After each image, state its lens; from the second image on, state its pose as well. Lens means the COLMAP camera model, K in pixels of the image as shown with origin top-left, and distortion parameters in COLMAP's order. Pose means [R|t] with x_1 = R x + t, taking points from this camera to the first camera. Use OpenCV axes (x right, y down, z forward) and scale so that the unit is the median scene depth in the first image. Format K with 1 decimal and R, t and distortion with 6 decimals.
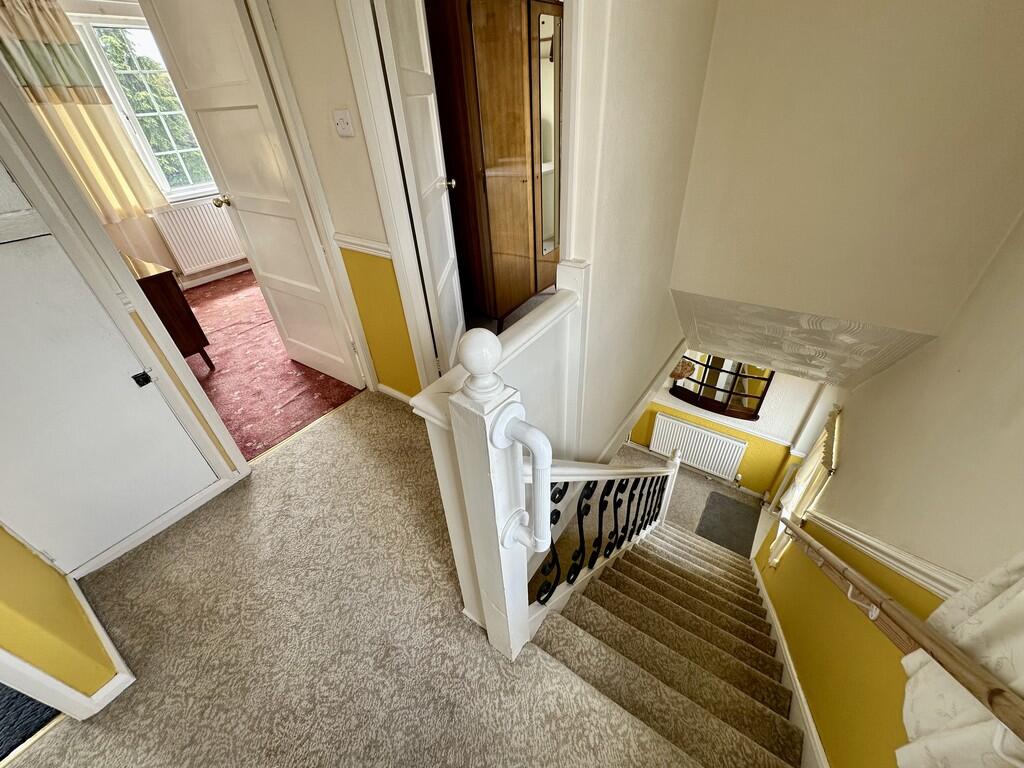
lens RADIAL K [[408.8, 0, 517.5], [0, 408.8, 382.8], [0, 0, 1]] dist [0.000620, 0.000916]
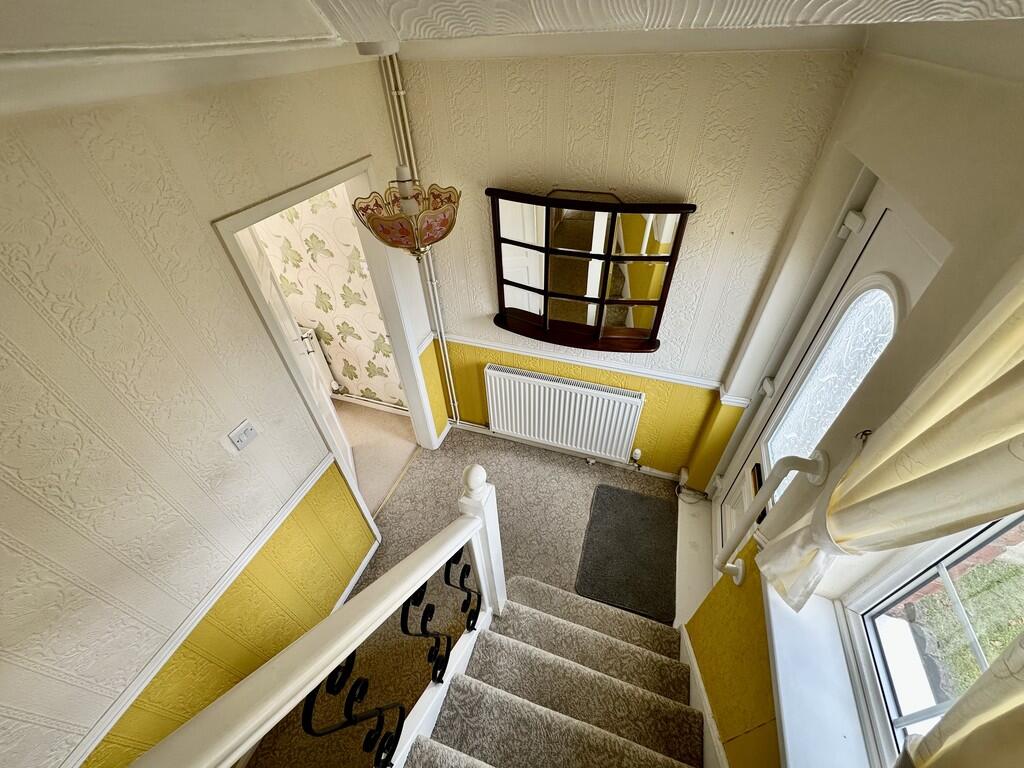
lens RADIAL K [[408.8, 0, 517.0], [0, 408.8, 380.9], [0, 0, 1]] dist [0.000620, 0.000916]
pose [[0.958383, -0.177043, 0.223957, 0.290689], [0.155136, 0.981519, 0.112037, 0.044220], [-0.239654, -0.072631, 0.968138, 0.530361]]
